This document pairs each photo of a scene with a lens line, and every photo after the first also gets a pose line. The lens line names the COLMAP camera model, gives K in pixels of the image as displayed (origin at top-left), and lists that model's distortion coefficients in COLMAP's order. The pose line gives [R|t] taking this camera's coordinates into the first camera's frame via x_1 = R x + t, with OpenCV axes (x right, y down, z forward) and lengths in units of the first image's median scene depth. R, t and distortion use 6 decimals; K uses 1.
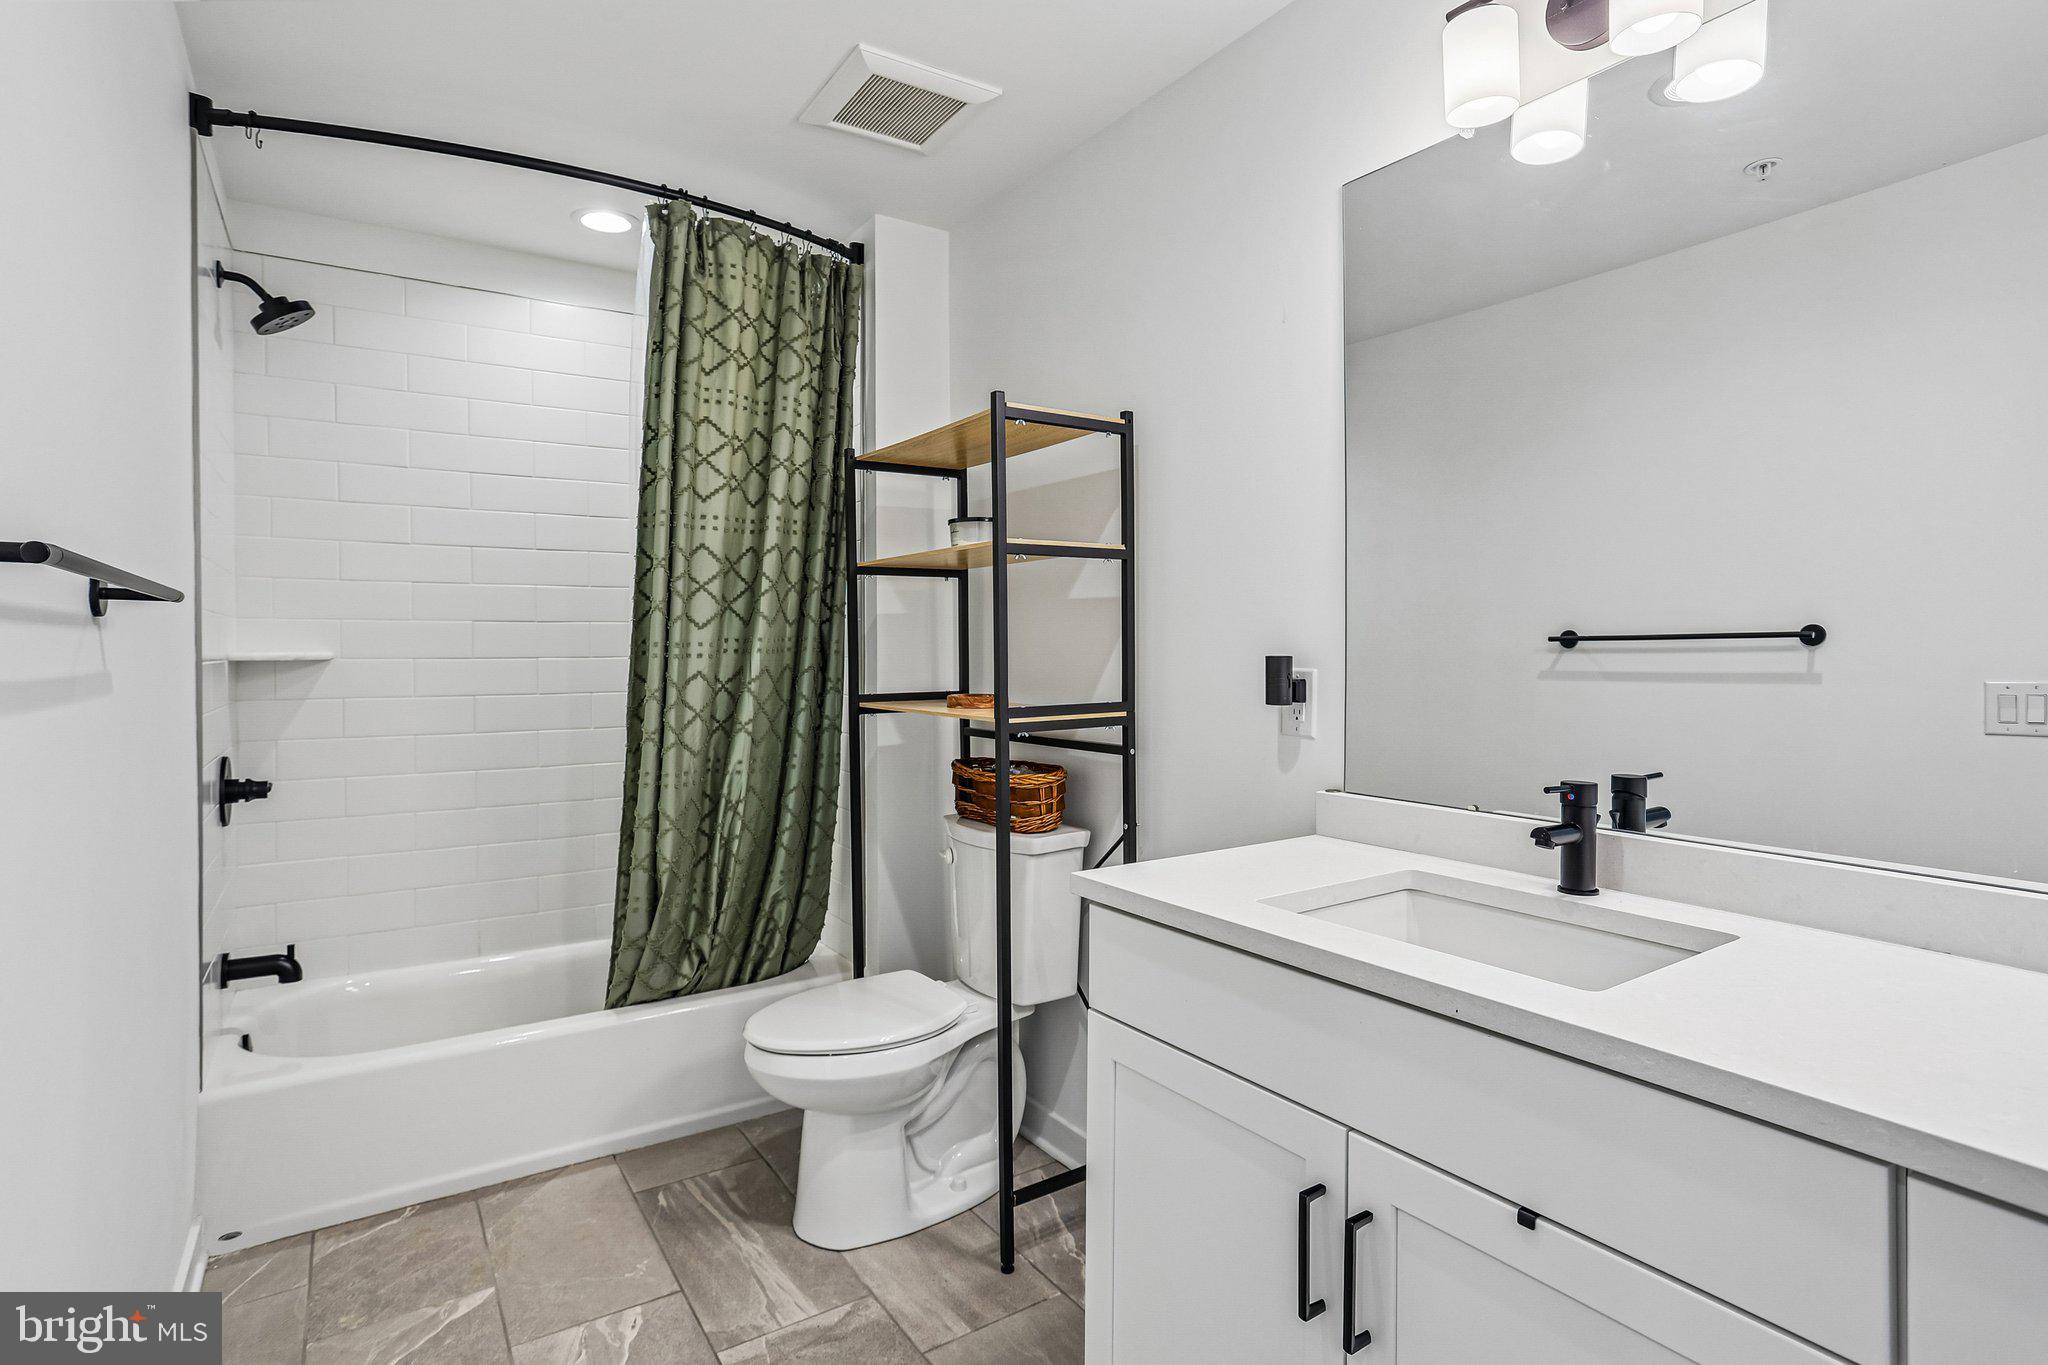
lens RADIAL K [[1029.1, 0, 1027.3], [0, 1029.1, 651.2], [0, 0, 1]] dist [-0.065403, 0.045516]
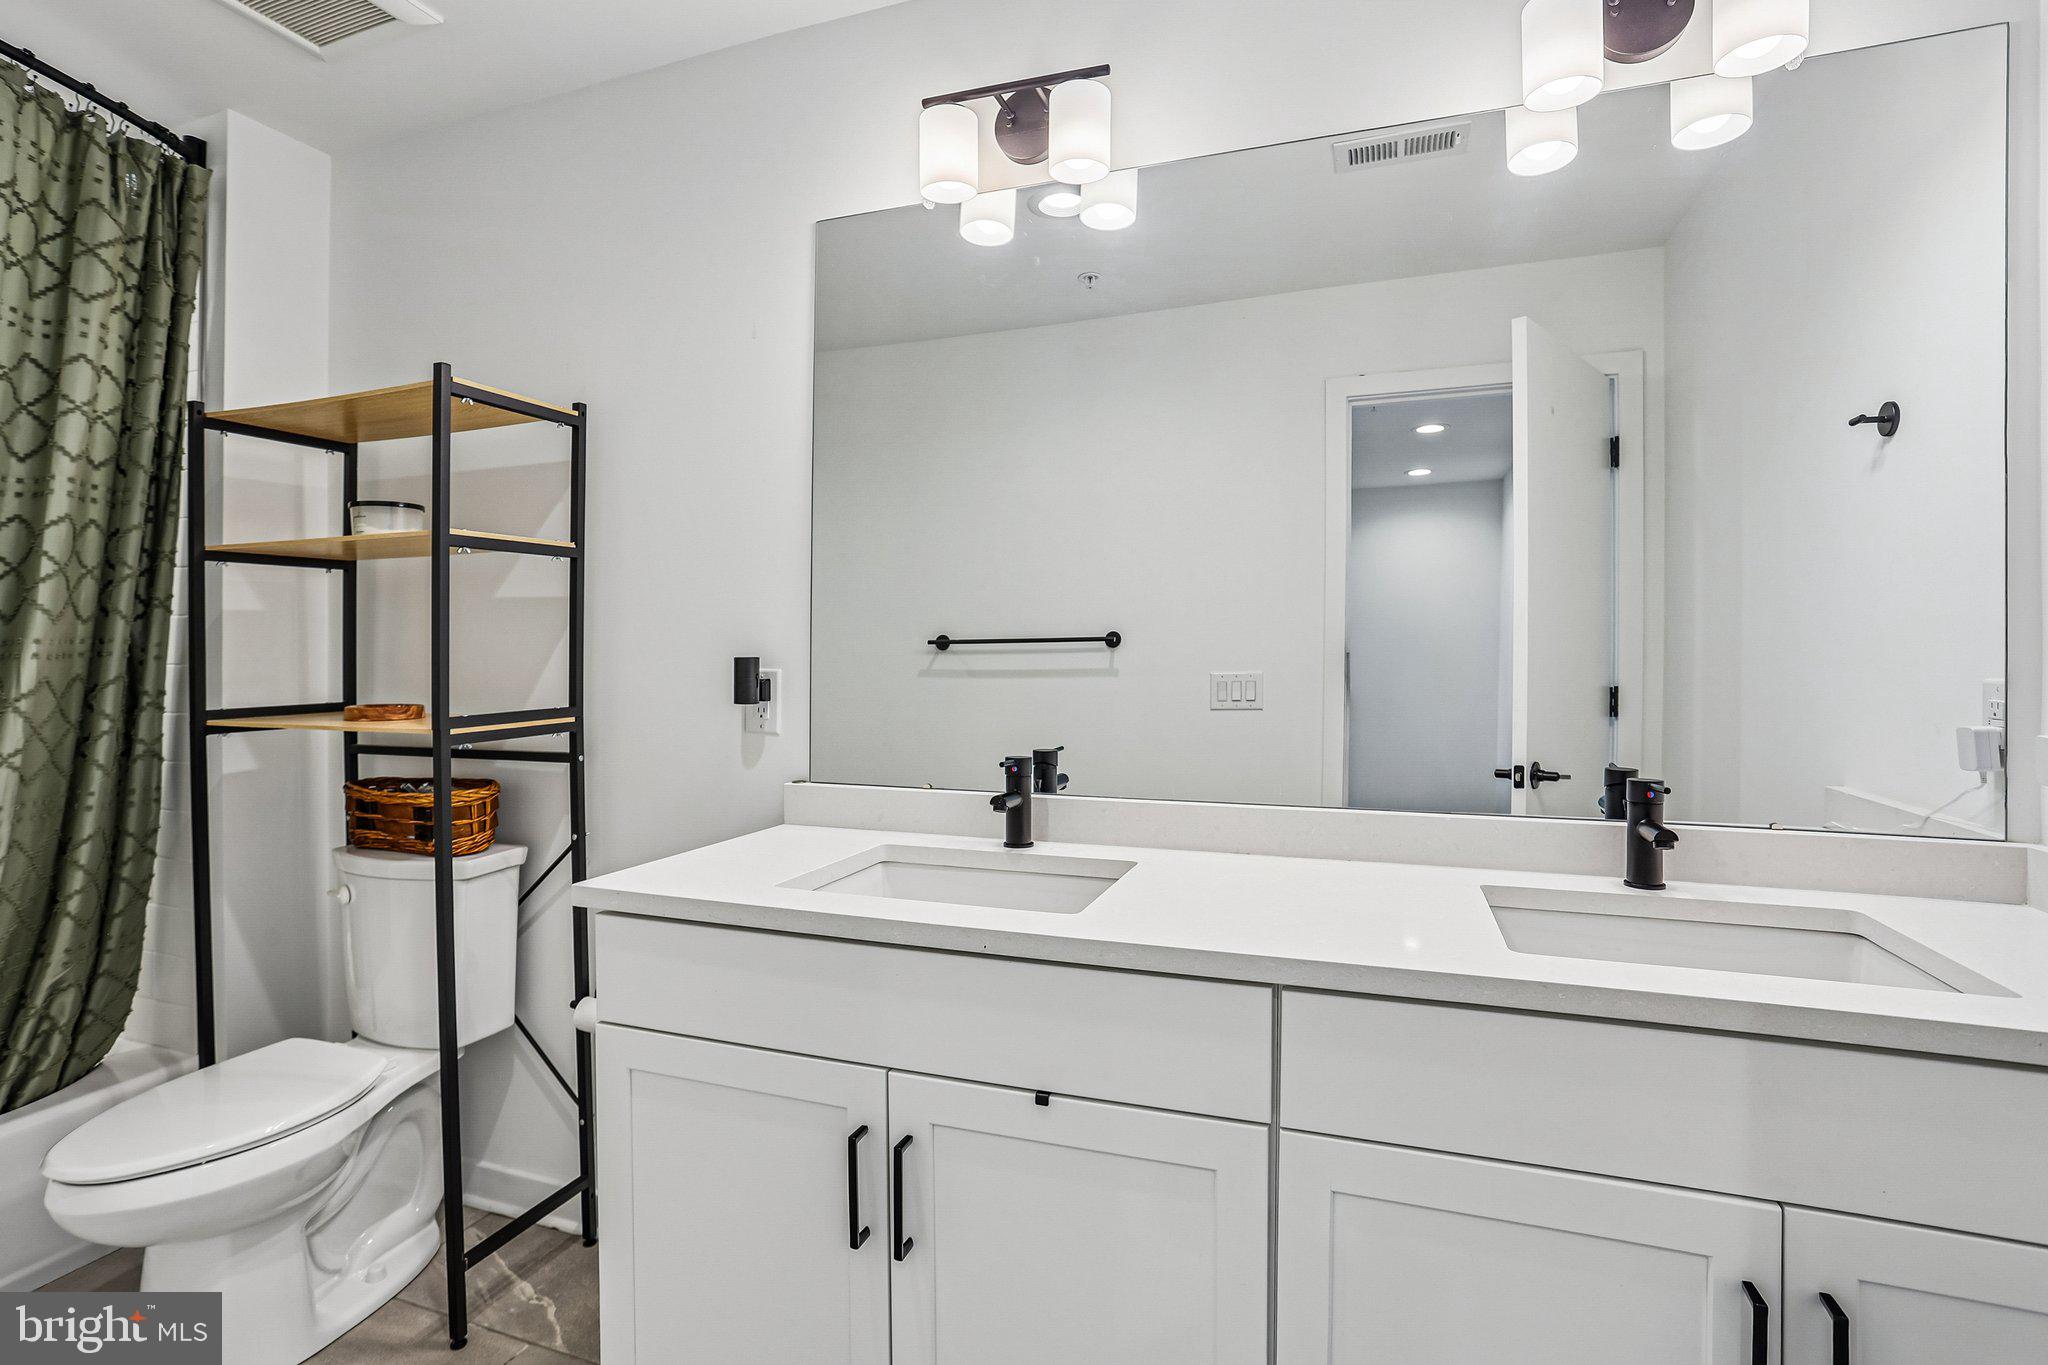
lens RADIAL K [[1008.2, 0, 1026.4], [0, 1008.2, 667.9], [0, 0, 1]] dist [-0.044463, 0.025073]
pose [[0.809248, -0.012919, 0.587325, -0.107617], [0.005707, 0.999884, 0.014130, 0.002113], [-0.587439, -0.008083, 0.809228, -0.000575]]
